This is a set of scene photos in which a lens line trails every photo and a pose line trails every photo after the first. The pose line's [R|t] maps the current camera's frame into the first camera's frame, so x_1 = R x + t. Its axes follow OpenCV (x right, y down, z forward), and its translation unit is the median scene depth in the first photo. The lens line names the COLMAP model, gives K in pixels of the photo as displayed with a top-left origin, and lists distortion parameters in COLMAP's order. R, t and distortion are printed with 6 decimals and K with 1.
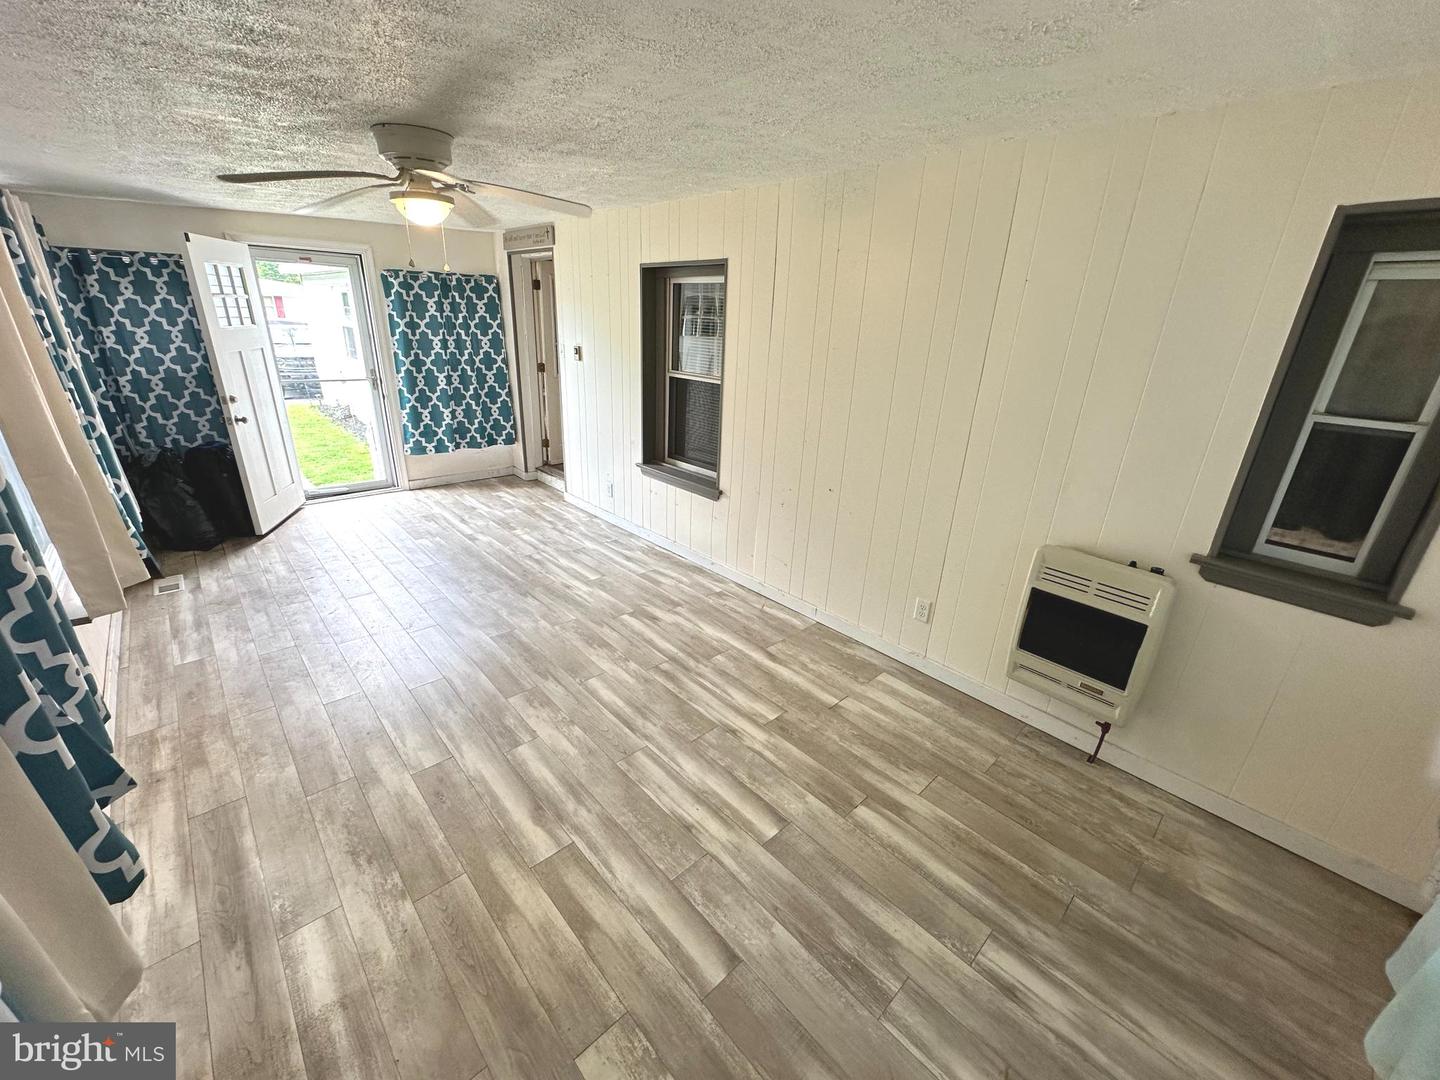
lens RADIAL K [[575.3, 0, 717.1], [0, 575.3, 542.8], [0, 0, 1]] dist [0.001700, 0.000102]
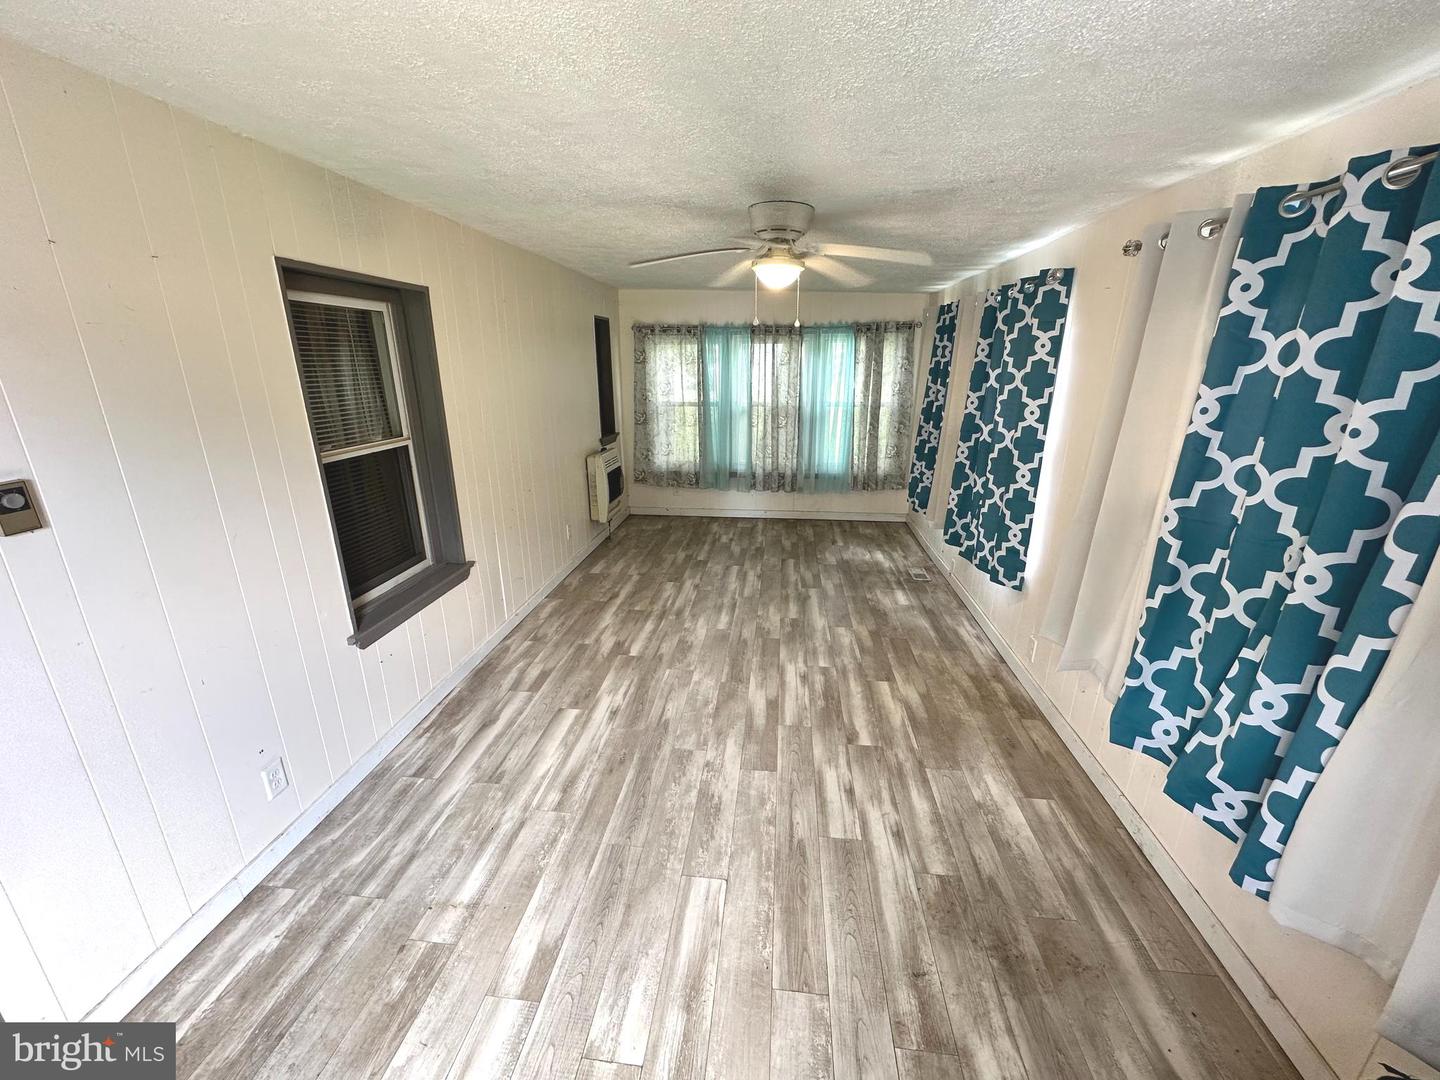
lens RADIAL K [[575.3, 0, 720.1], [0, 575.3, 540.7], [0, 0, 1]] dist [0.001700, 0.000102]
pose [[-0.654048, -0.262950, 0.709280, -0.955711], [0.254875, 0.806211, 0.533913, -0.548202], [-0.712222, 0.529982, -0.460281, 1.302799]]
